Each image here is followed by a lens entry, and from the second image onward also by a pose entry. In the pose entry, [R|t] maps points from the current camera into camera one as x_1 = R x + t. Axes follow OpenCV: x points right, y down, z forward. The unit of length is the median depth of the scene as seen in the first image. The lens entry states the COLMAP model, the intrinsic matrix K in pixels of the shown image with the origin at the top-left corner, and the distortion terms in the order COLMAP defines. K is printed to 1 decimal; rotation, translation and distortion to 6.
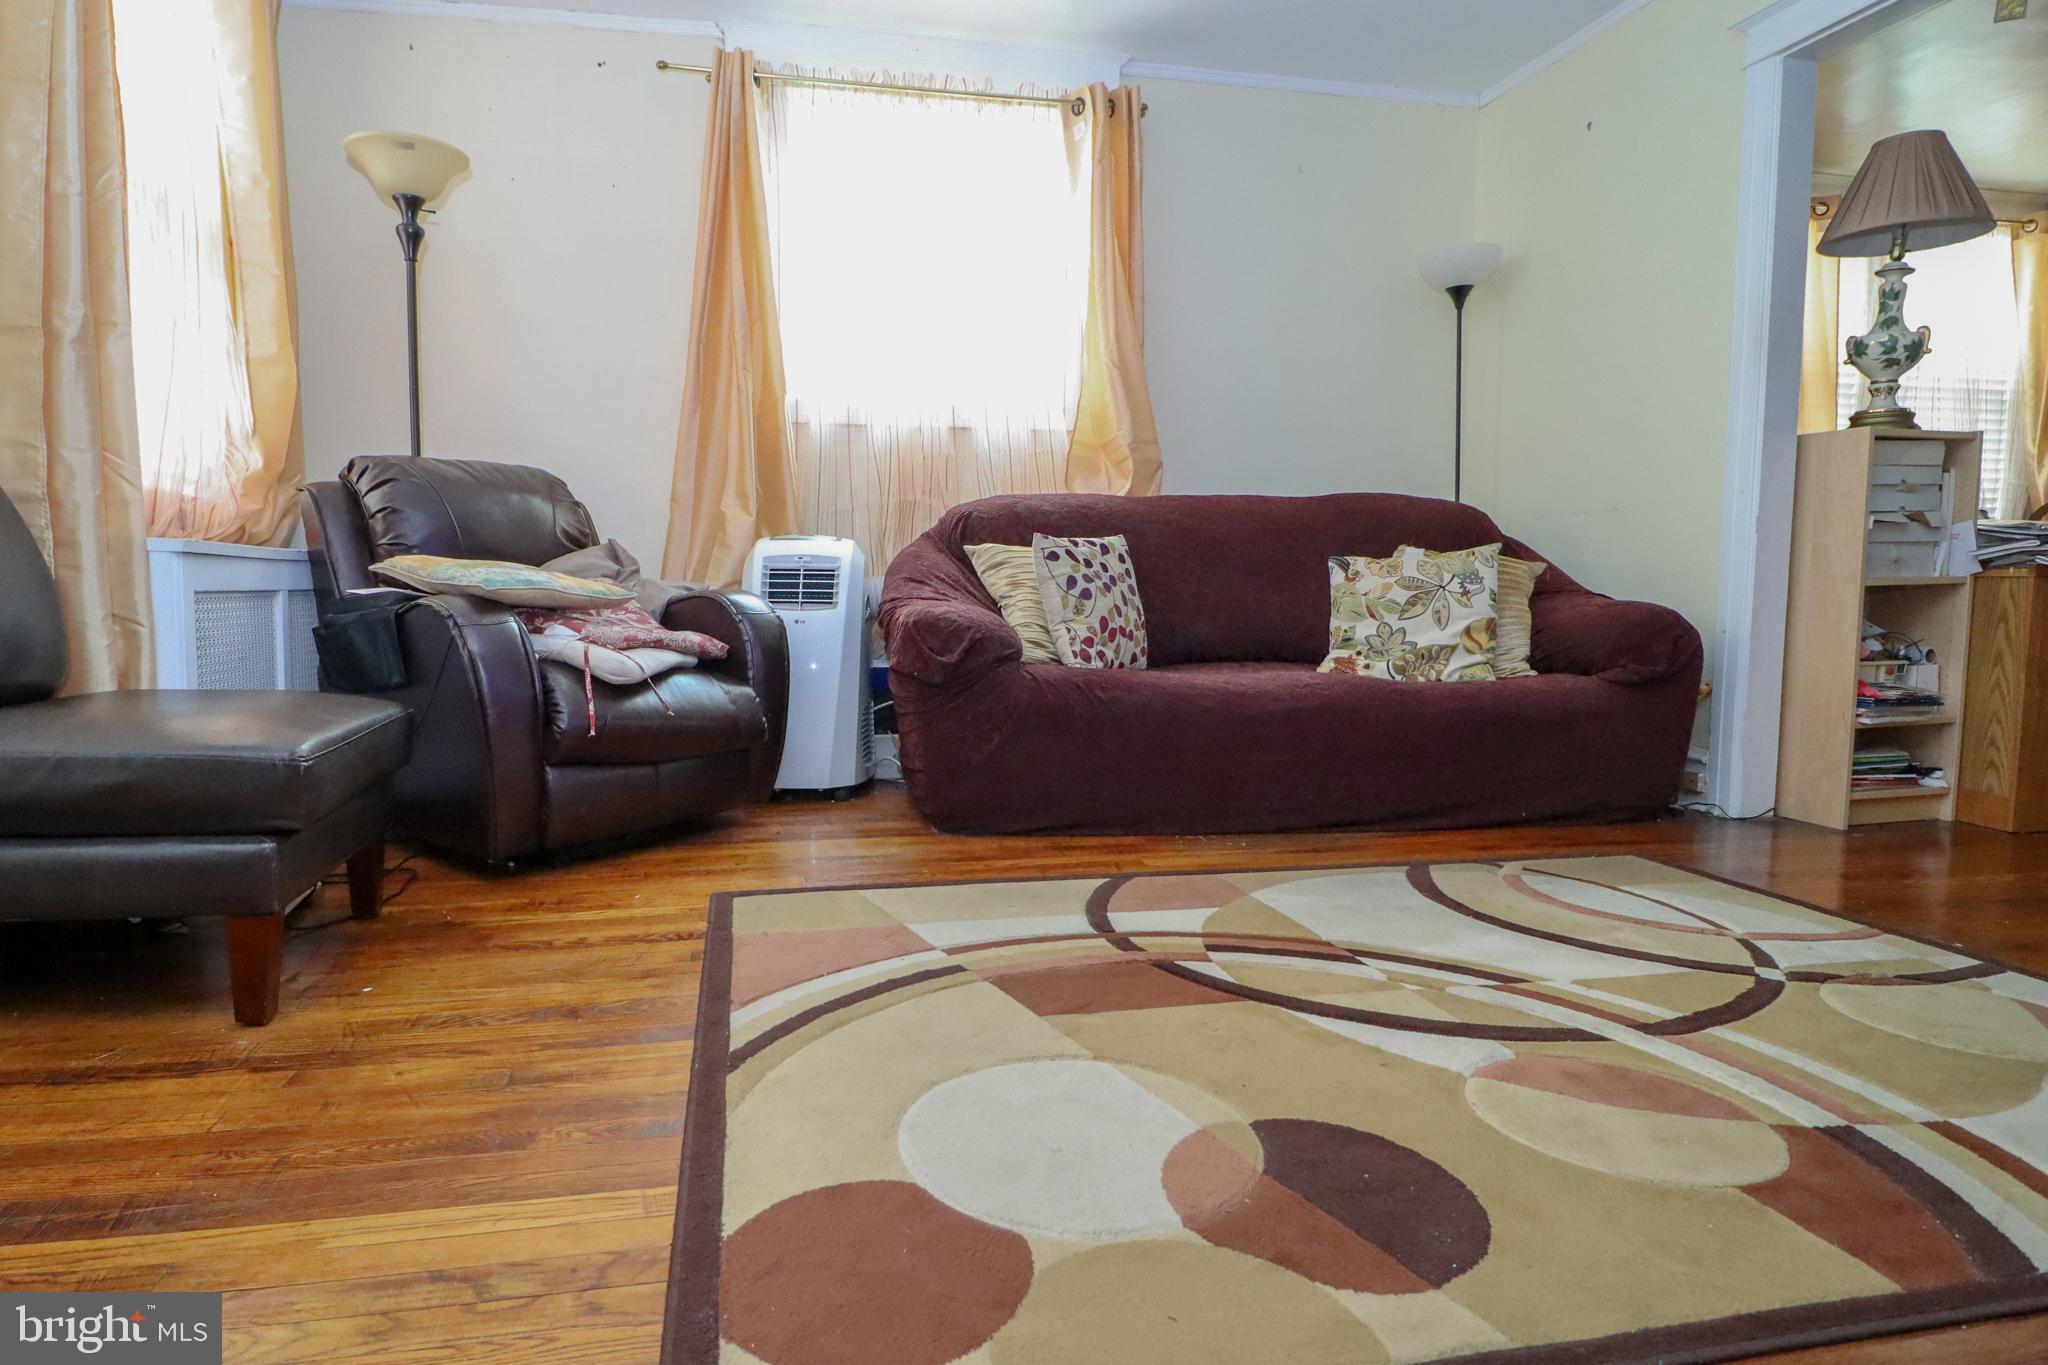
lens RADIAL K [[1106.0, 0, 1023.8], [0, 1106.0, 684.1], [0, 0, 1]] dist [-0.006840, -0.003305]
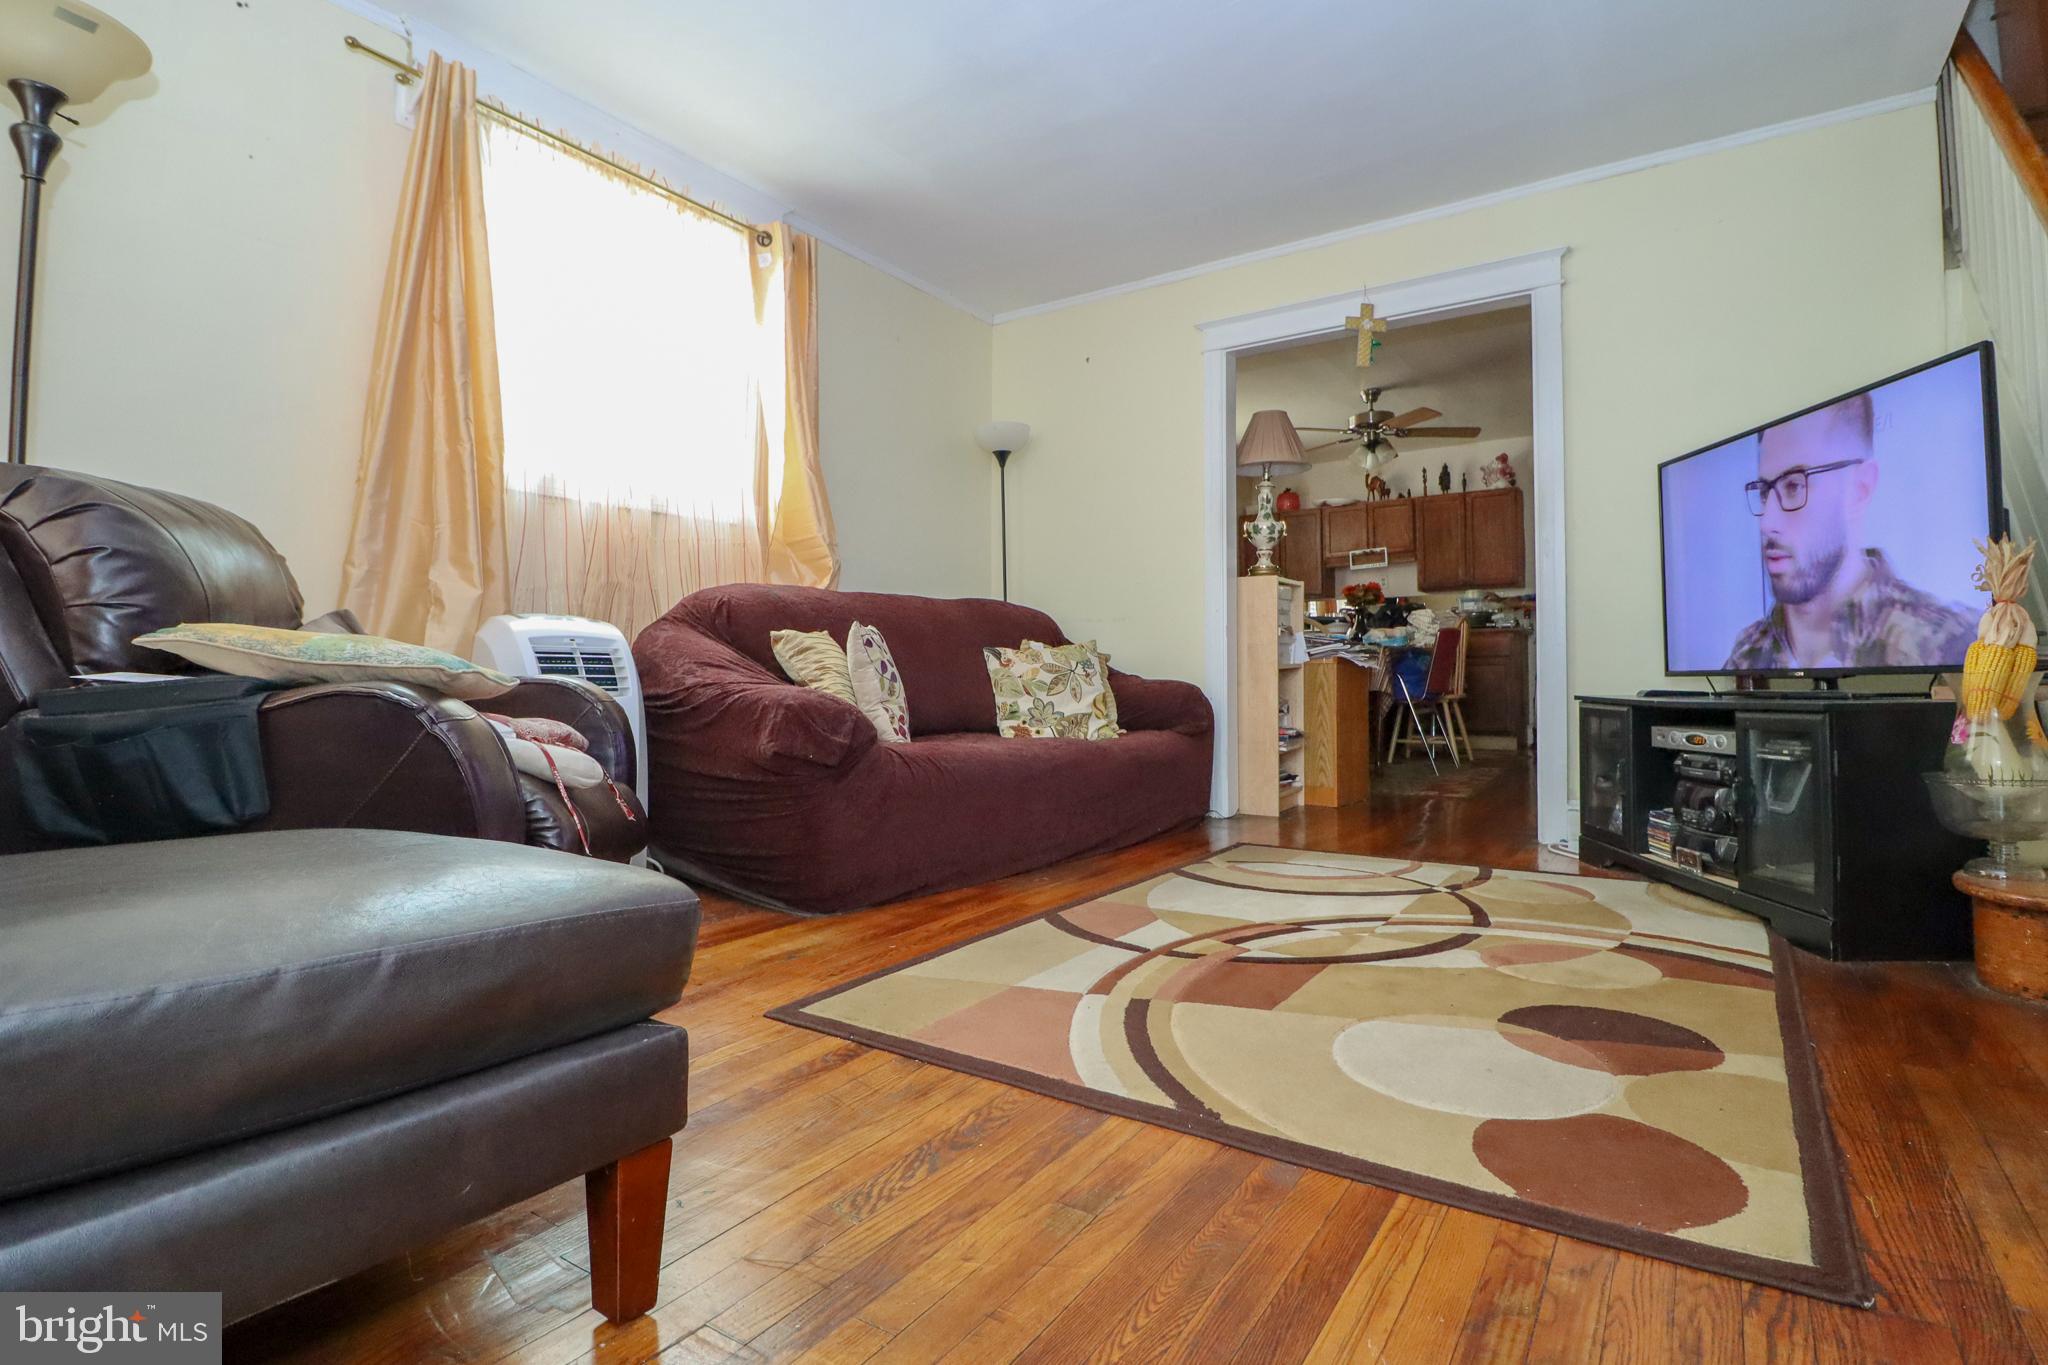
lens RADIAL K [[961.5, 0, 1022.3], [0, 961.5, 665.4], [0, 0, 1]] dist [-0.003892, -0.009994]
pose [[0.711707, 0.002257, 0.702472, -0.502128], [0.067084, 0.995206, -0.071163, -0.014840], [-0.699266, 0.097772, 0.708144, 0.207630]]
